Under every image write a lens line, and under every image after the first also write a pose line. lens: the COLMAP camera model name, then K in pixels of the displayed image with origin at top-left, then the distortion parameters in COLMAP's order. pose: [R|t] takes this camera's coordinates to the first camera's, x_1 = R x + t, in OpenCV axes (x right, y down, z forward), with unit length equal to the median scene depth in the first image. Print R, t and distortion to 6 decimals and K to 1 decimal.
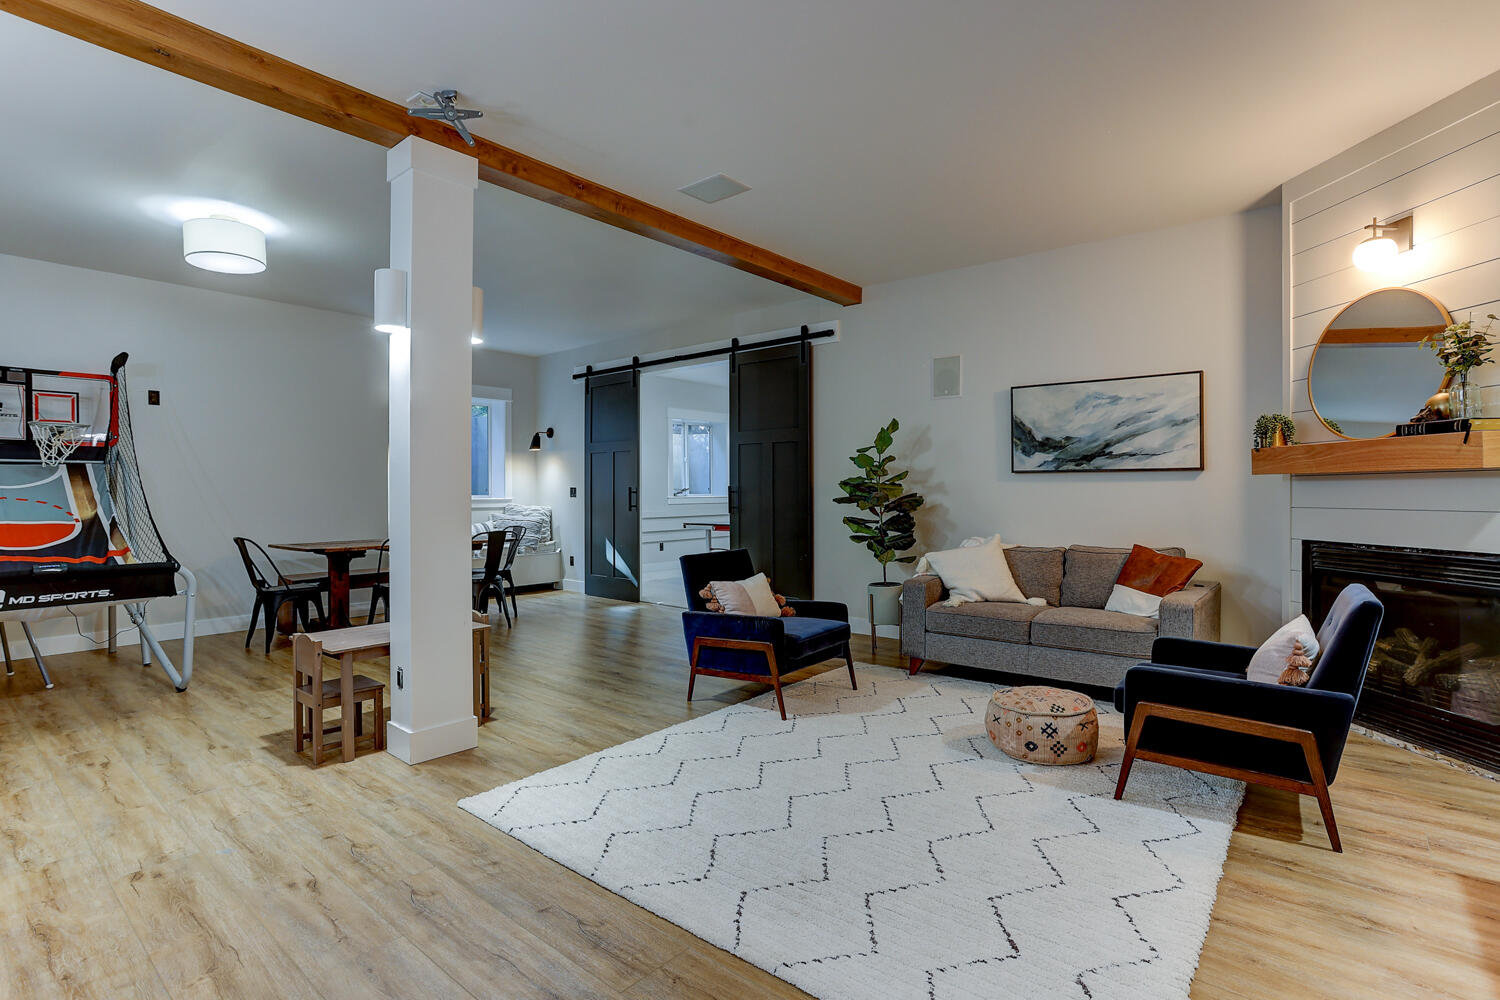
lens RADIAL K [[728.0, 0, 776.1], [0, 728.0, 487.6], [0, 0, 1]] dist [-0.043150, 0.021611]
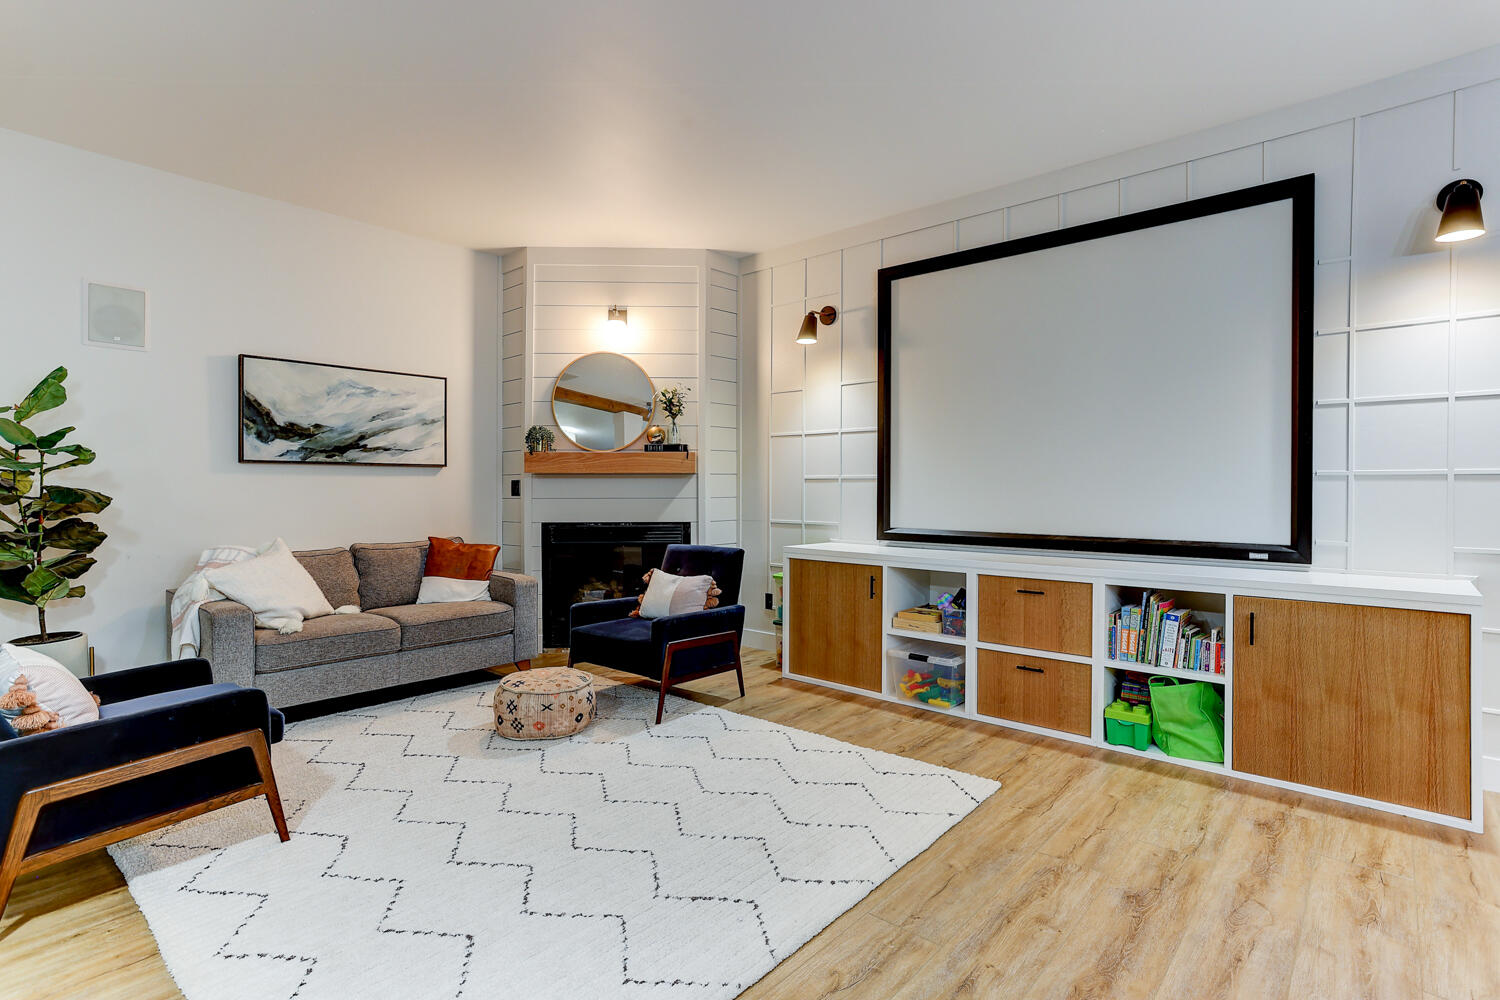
lens RADIAL K [[728.0, 0, 744.1], [0, 728.0, 490.0], [0, 0, 1]] dist [-0.043150, 0.021611]
pose [[0.058579, -0.002457, 0.998280, -0.482708], [-0.006270, 0.999976, 0.002829, 0.005011], [-0.998263, -0.006425, 0.058562, 0.454931]]
